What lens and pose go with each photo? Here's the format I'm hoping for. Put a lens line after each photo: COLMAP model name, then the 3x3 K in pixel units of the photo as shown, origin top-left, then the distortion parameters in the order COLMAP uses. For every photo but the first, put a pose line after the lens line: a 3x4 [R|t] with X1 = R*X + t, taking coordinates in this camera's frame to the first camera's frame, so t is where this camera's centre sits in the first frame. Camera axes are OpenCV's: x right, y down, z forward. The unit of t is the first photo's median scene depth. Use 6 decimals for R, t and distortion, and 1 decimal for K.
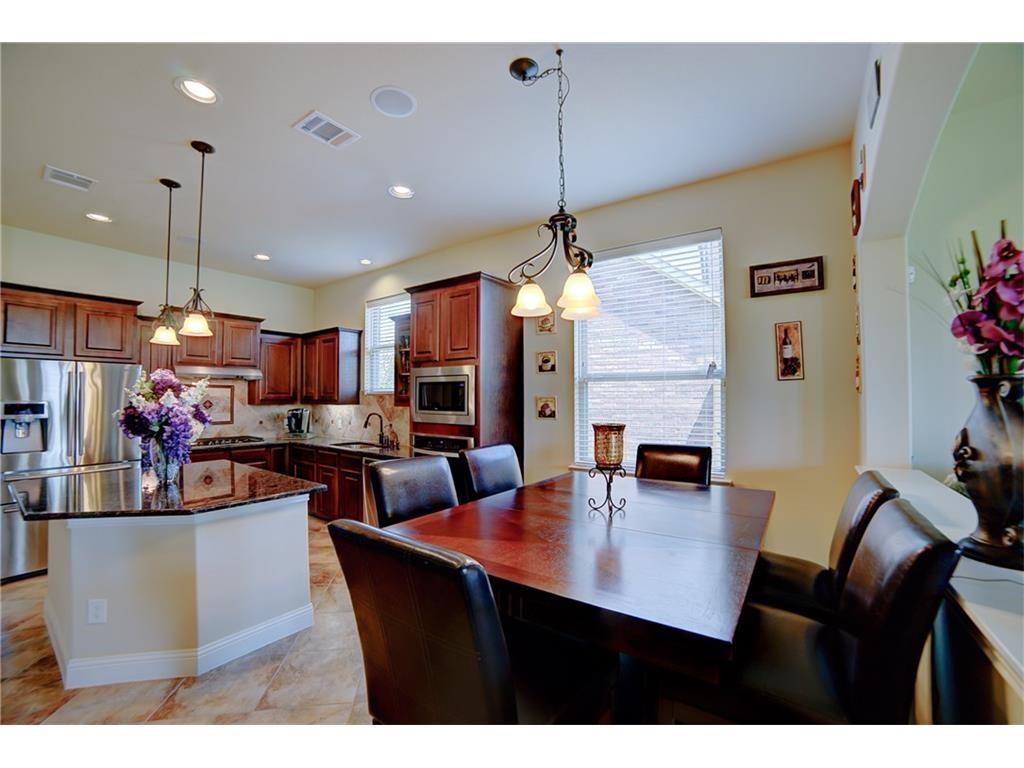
lens RADIAL K [[699.7, 0, 512.0], [0, 699.7, 384.0], [0, 0, 1]] dist [0.000845, 0.000105]
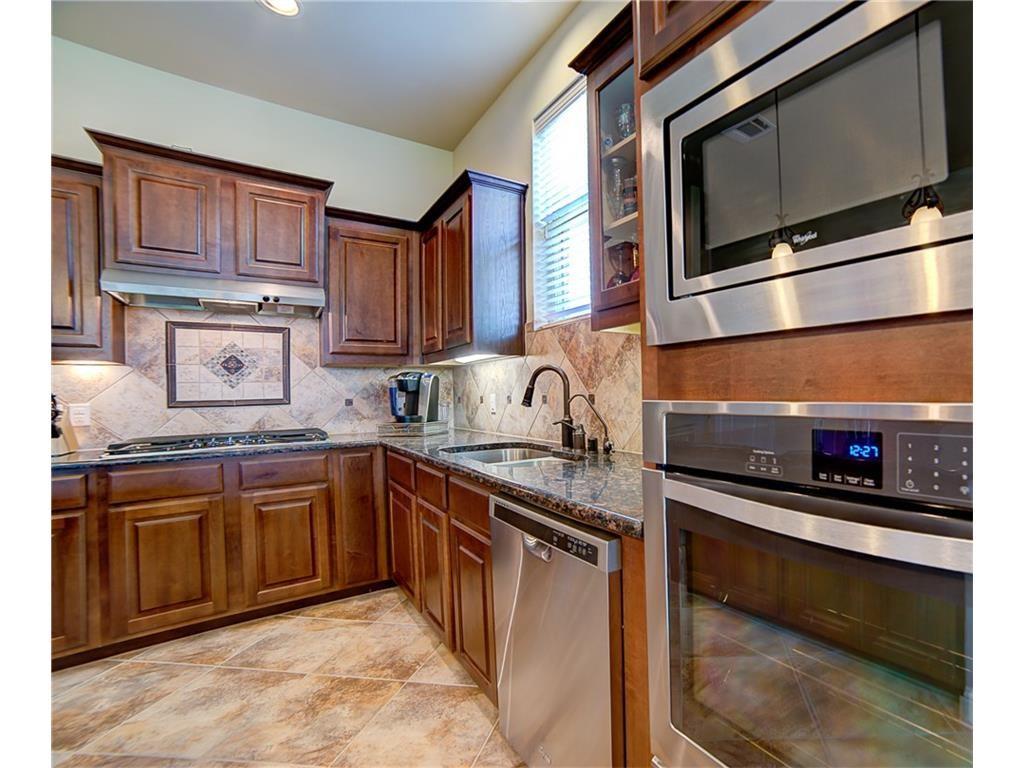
lens RADIAL K [[699.7, 0, 512.0], [0, 699.7, 384.0], [0, 0, 1]] dist [0.000845, 0.000105]
pose [[0.945757, -0.022393, -0.324102, -0.085804], [0.023650, 0.999720, -0.000059, 0.047263], [0.324013, -0.007609, 0.946022, 0.590539]]
